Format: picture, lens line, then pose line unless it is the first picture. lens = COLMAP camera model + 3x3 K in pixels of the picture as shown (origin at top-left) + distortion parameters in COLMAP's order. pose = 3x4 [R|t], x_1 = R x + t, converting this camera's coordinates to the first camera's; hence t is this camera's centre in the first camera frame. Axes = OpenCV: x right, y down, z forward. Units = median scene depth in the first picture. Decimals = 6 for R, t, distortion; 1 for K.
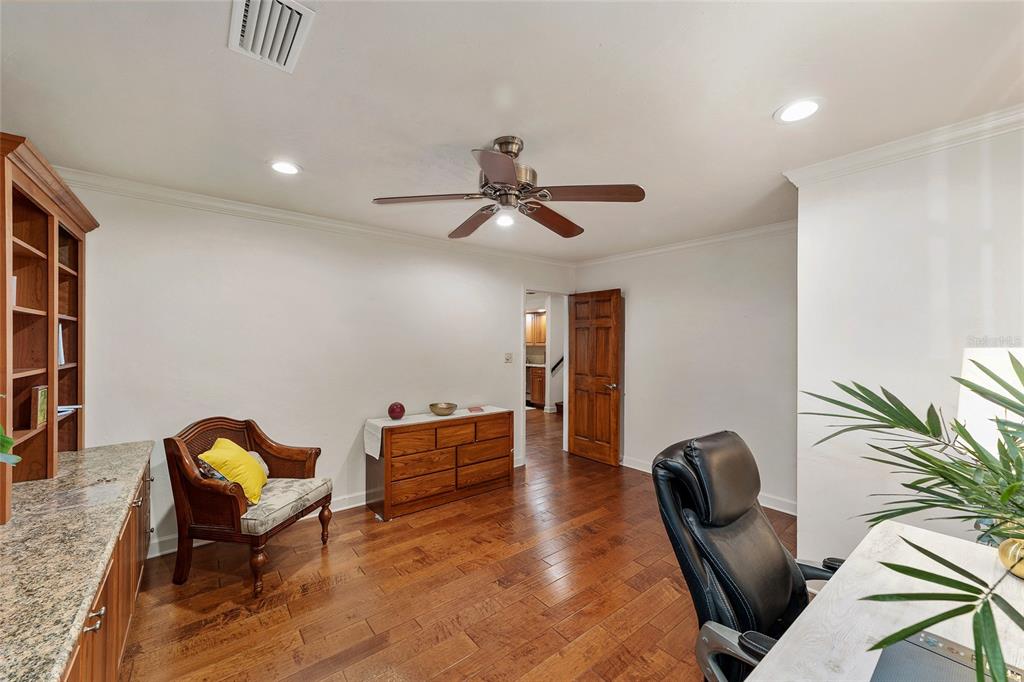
lens RADIAL K [[394.4, 0, 513.4], [0, 394.4, 340.2], [0, 0, 1]] dist [-0.011421, 0.005107]
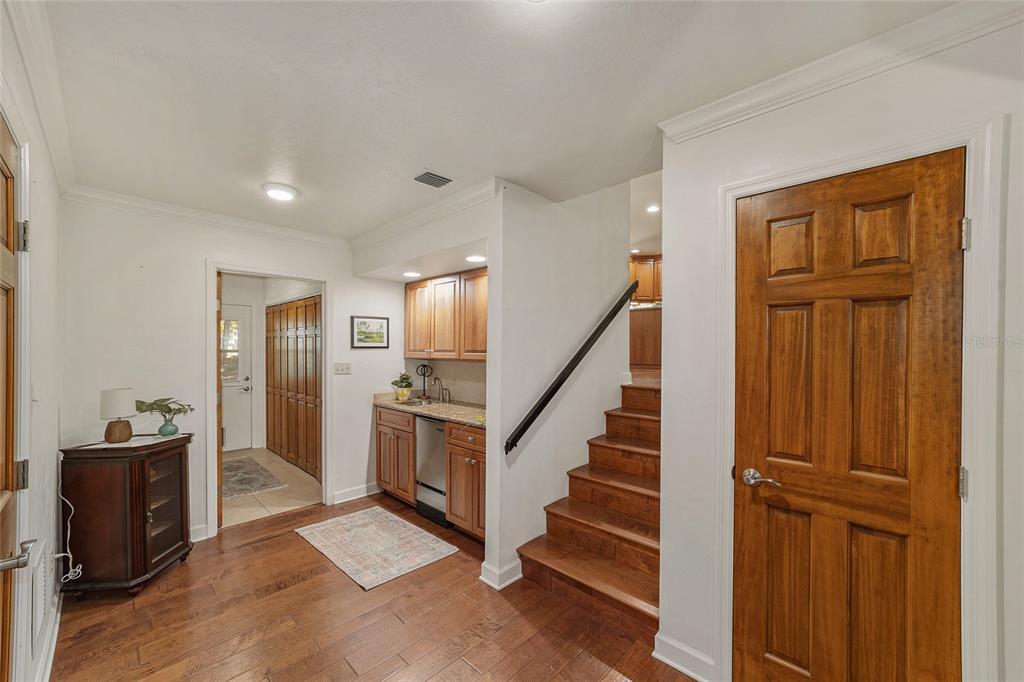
lens RADIAL K [[394.4, 0, 510.5], [0, 394.4, 347.3], [0, 0, 1]] dist [-0.011421, 0.005107]
pose [[0.993047, 0.003845, 0.117658, 0.059933], [-0.004445, 0.999978, 0.004832, 0.000575], [-0.117637, -0.005321, 0.993042, 0.644733]]
